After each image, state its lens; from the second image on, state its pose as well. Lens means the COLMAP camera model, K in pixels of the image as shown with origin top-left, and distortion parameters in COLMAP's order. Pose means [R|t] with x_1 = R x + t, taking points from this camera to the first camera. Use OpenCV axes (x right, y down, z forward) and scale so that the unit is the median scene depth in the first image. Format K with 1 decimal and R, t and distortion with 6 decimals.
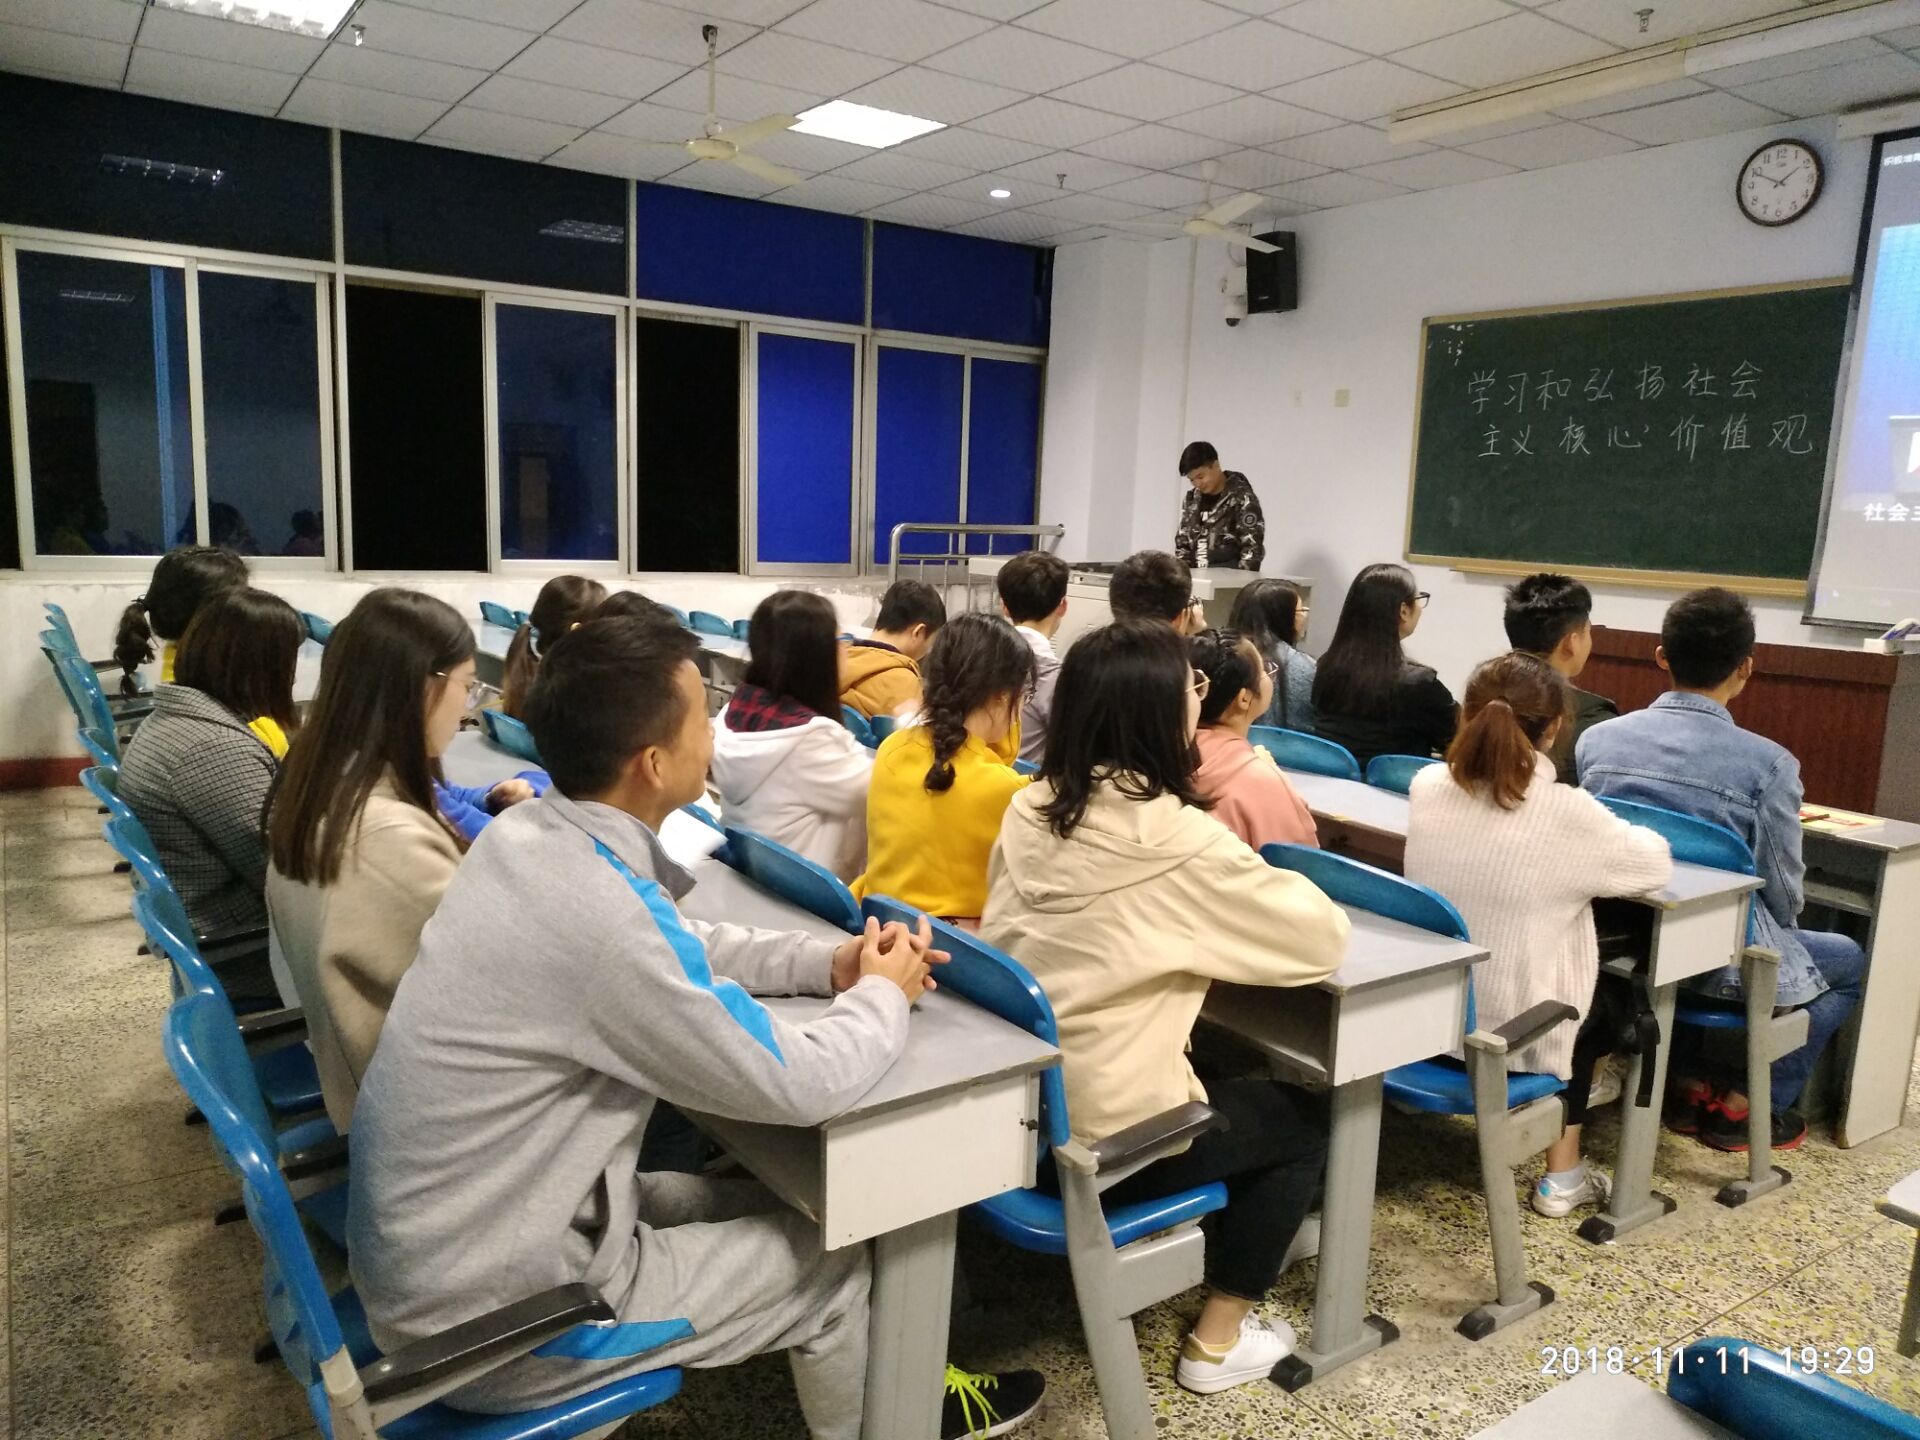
lens RADIAL K [[1391.8, 0, 960.0], [0, 1391.8, 720.0], [0, 0, 1]] dist [0.027000, -0.045699]
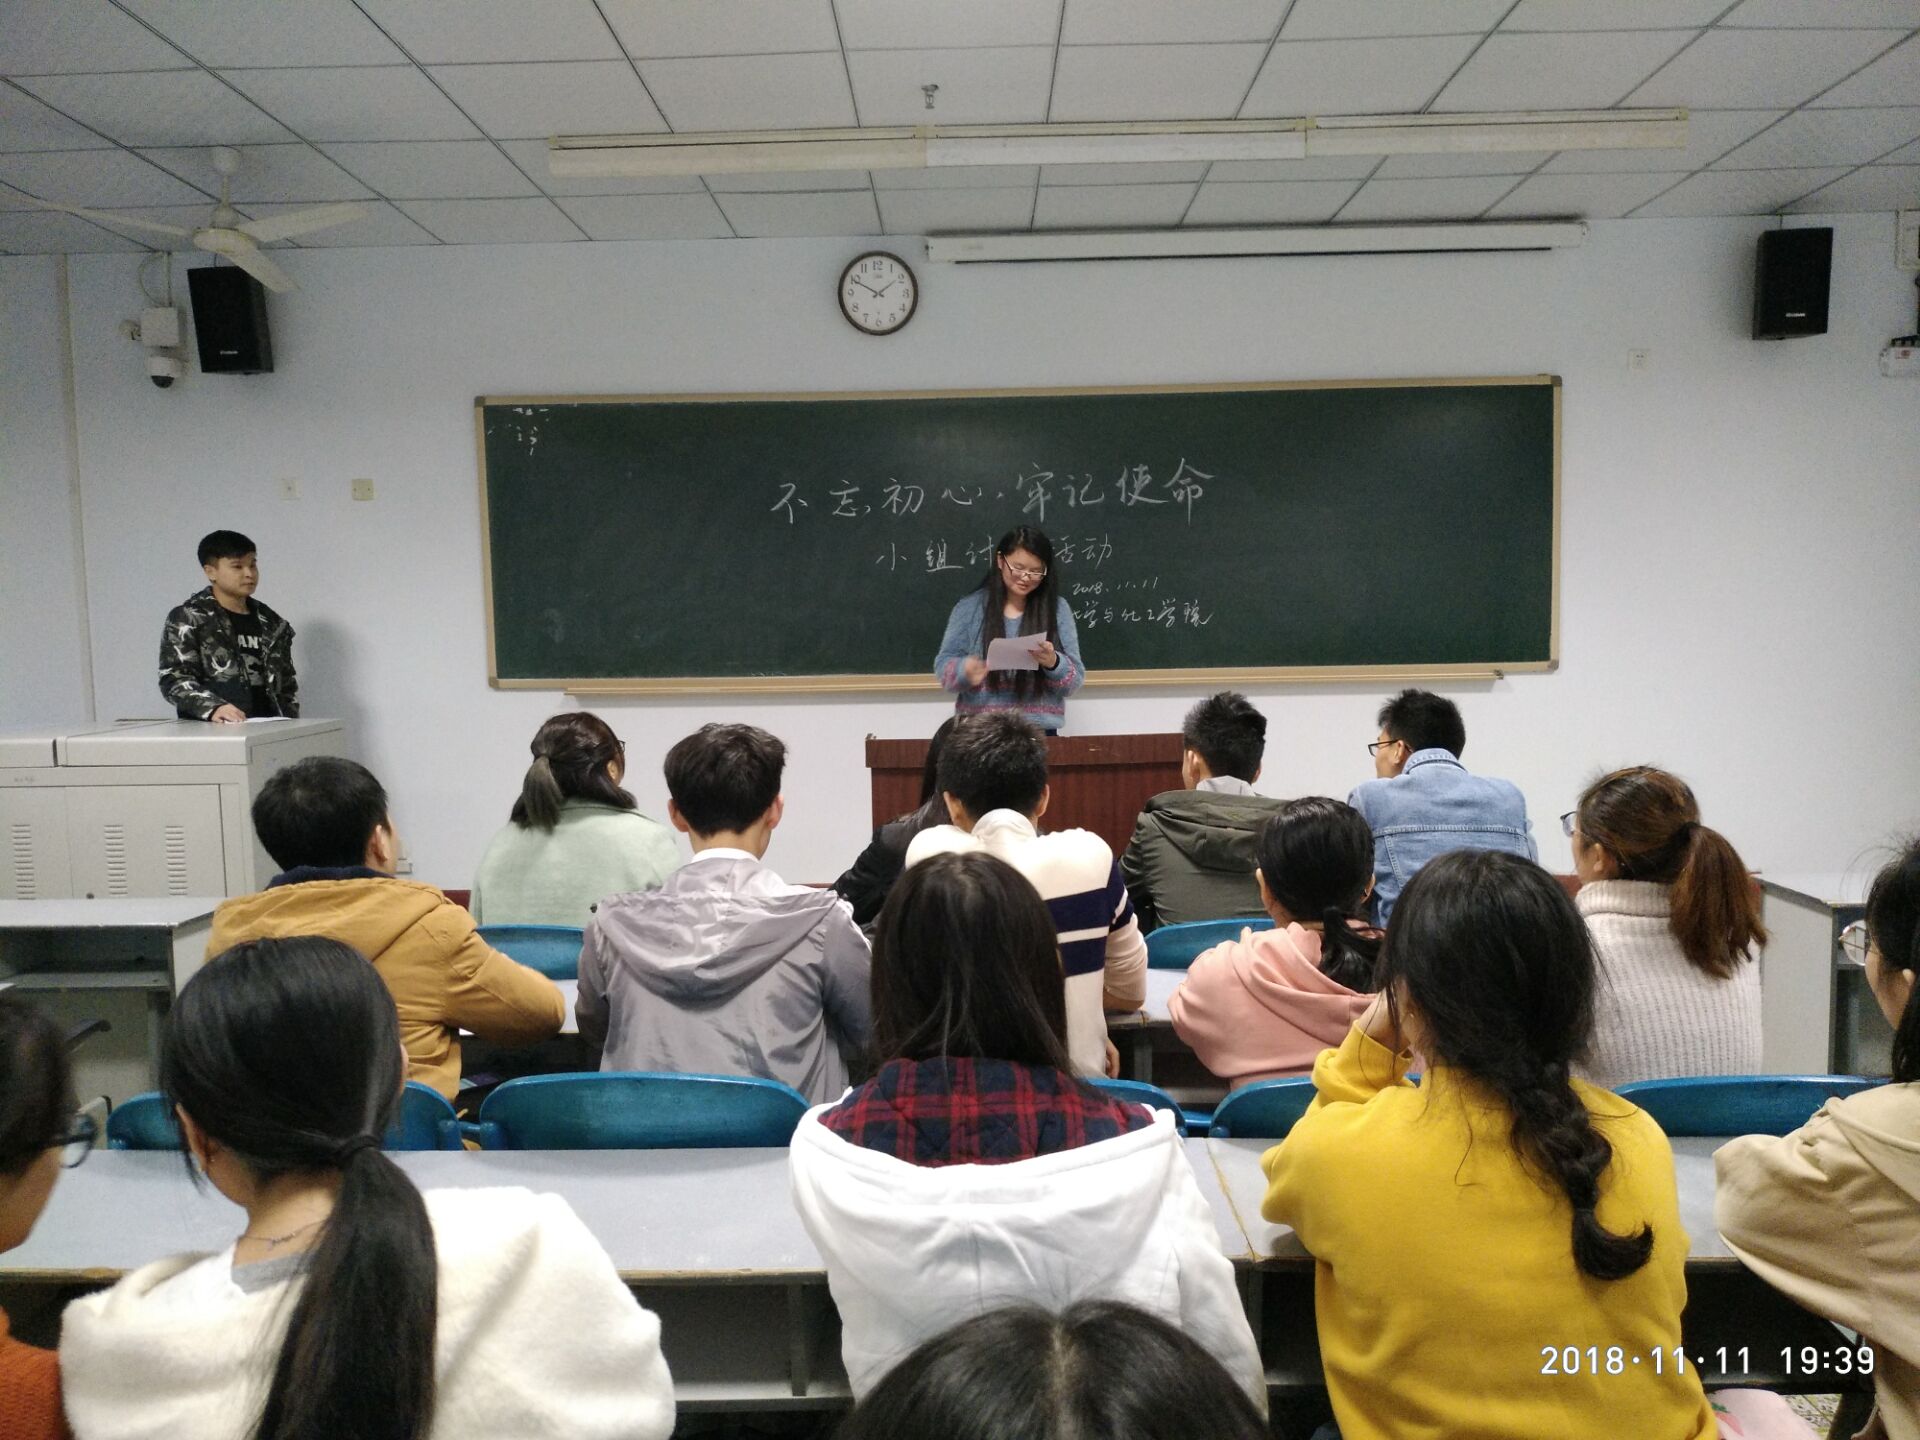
lens RADIAL K [[1391.8, 0, 960.0], [0, 1391.8, 720.0], [0, 0, 1]] dist [0.027000, -0.045699]
pose [[0.578217, -0.101792, 0.809508, -0.239897], [0.164039, 0.986430, 0.006869, -0.071348], [-0.799222, 0.128819, 0.587069, 0.384774]]
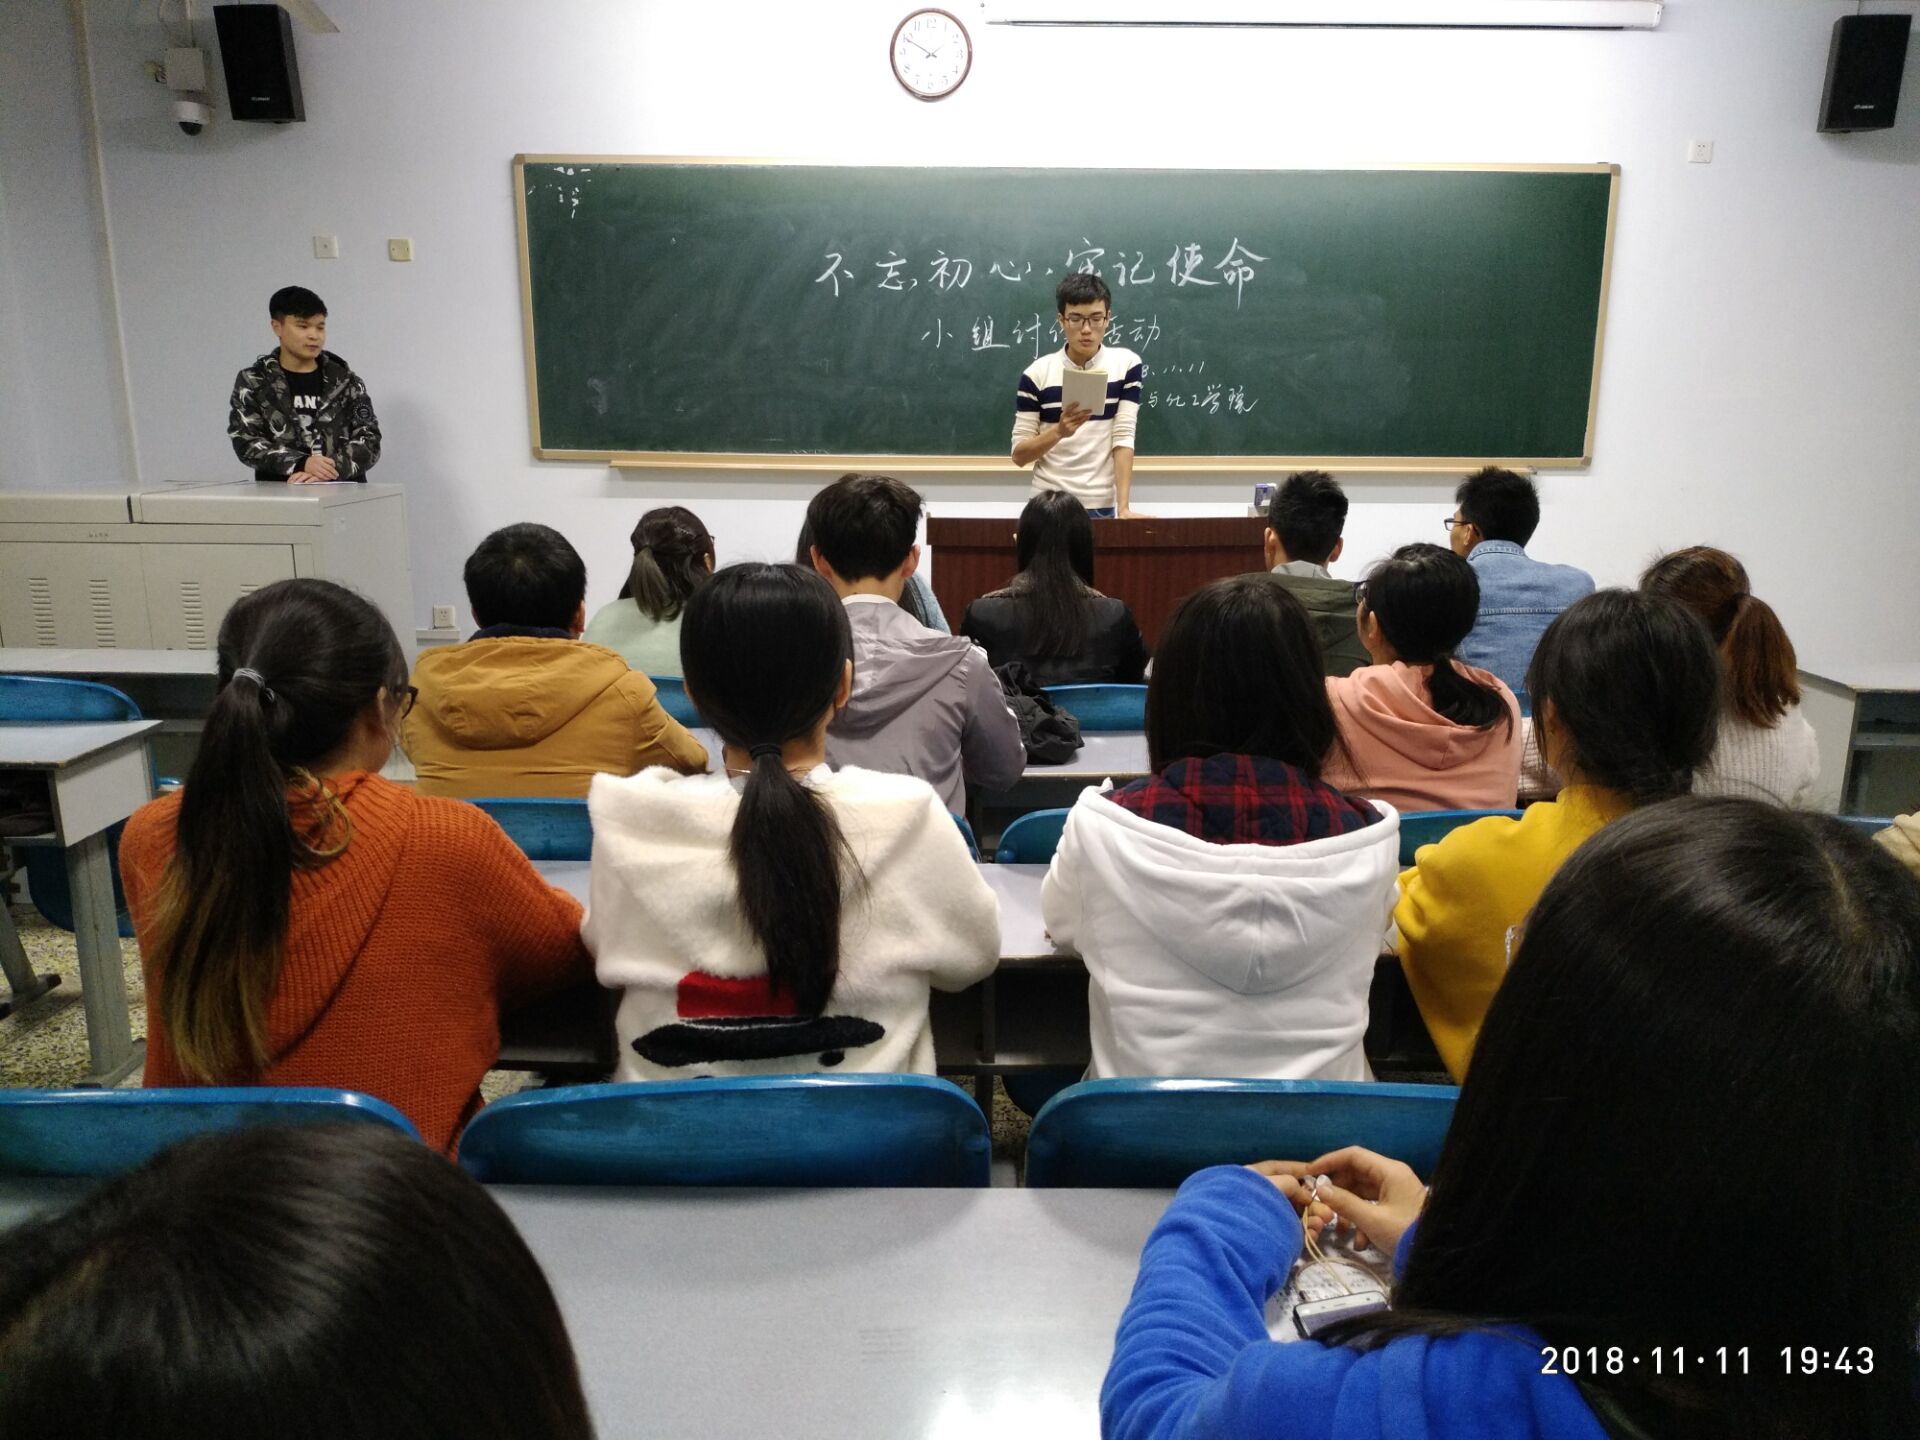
lens RADIAL K [[1406.9, 0, 960.0], [0, 1406.9, 720.0], [0, 0, 1]] dist [-0.024246, 0.002425]
pose [[0.570160, -0.205613, 0.795388, -0.286068], [0.141435, 0.978285, 0.151508, -0.068745], [-0.809268, 0.026112, 0.586859, 0.410179]]
